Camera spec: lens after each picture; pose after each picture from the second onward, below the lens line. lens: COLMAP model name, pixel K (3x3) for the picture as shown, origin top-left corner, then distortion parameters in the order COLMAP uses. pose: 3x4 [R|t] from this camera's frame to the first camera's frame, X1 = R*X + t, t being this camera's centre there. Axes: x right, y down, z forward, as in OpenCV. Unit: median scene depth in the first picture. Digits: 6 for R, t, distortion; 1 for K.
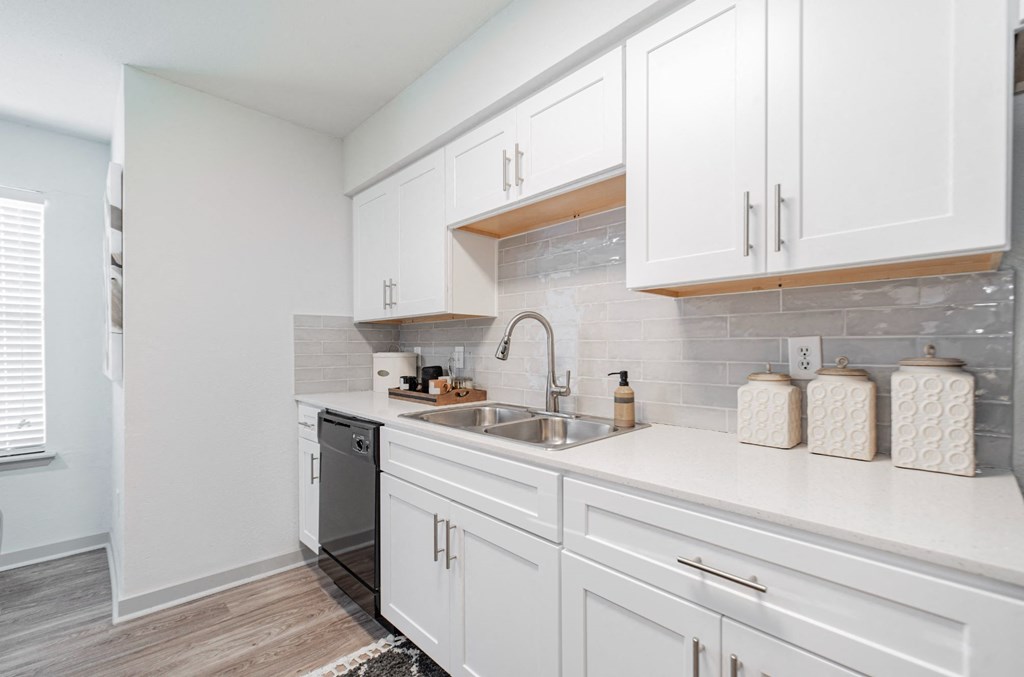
lens RADIAL K [[441.1, 0, 512.4], [0, 441.1, 350.1], [0, 0, 1]] dist [0.005148, -0.000734]
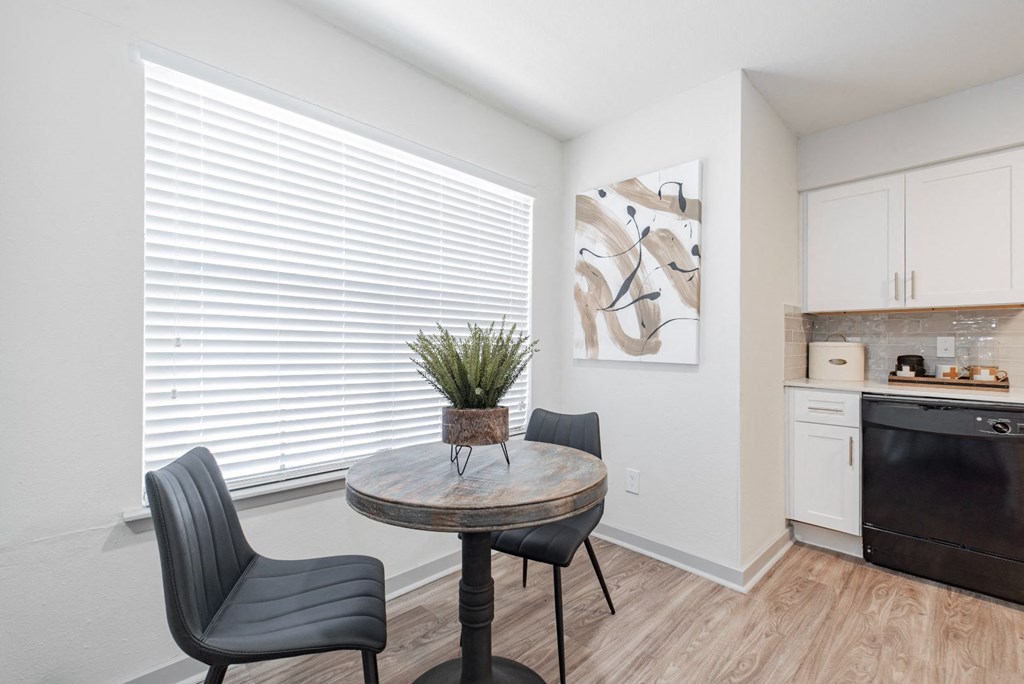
lens RADIAL K [[440.8, 0, 514.9], [0, 440.8, 340.6], [0, 0, 1]] dist [0.000432, 0.000140]
pose [[0.999900, 0.010858, -0.009065, -1.486192], [-0.010969, 0.999864, -0.012324, 0.033561], [0.008930, 0.012422, 0.999883, -0.068190]]
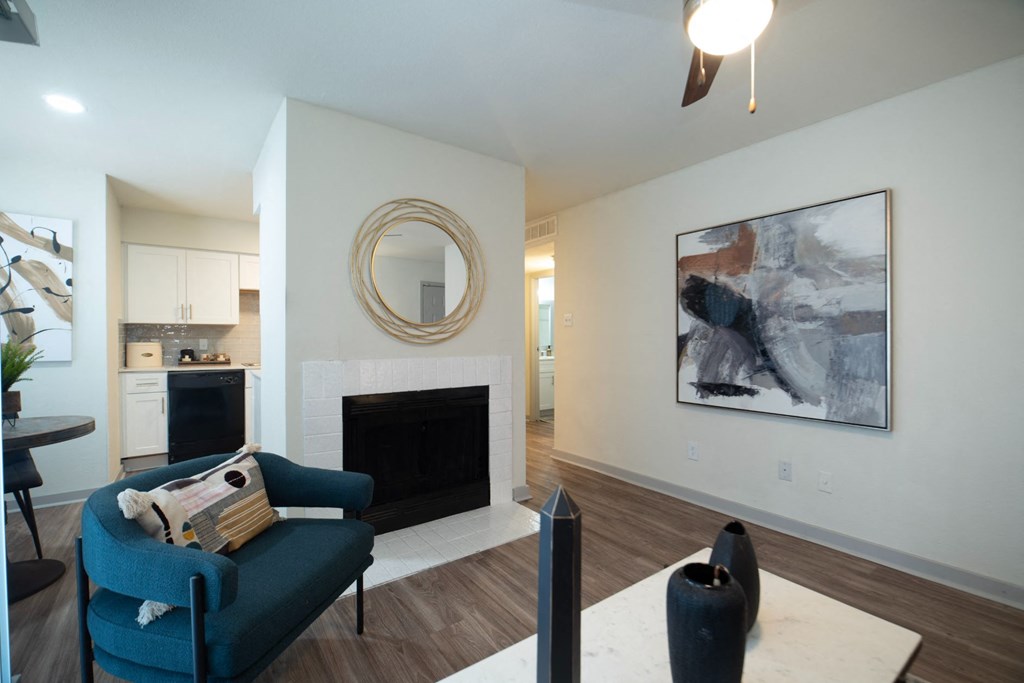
lens RADIAL K [[440.8, 0, 504.7], [0, 440.8, 341.2], [0, 0, 1]] dist [0.000432, 0.000140]
pose [[0.134017, -0.004214, 0.990970, -2.490381], [0.010294, 0.999943, 0.002860, 0.013779], [-0.990926, 0.009818, 0.134052, -0.788848]]
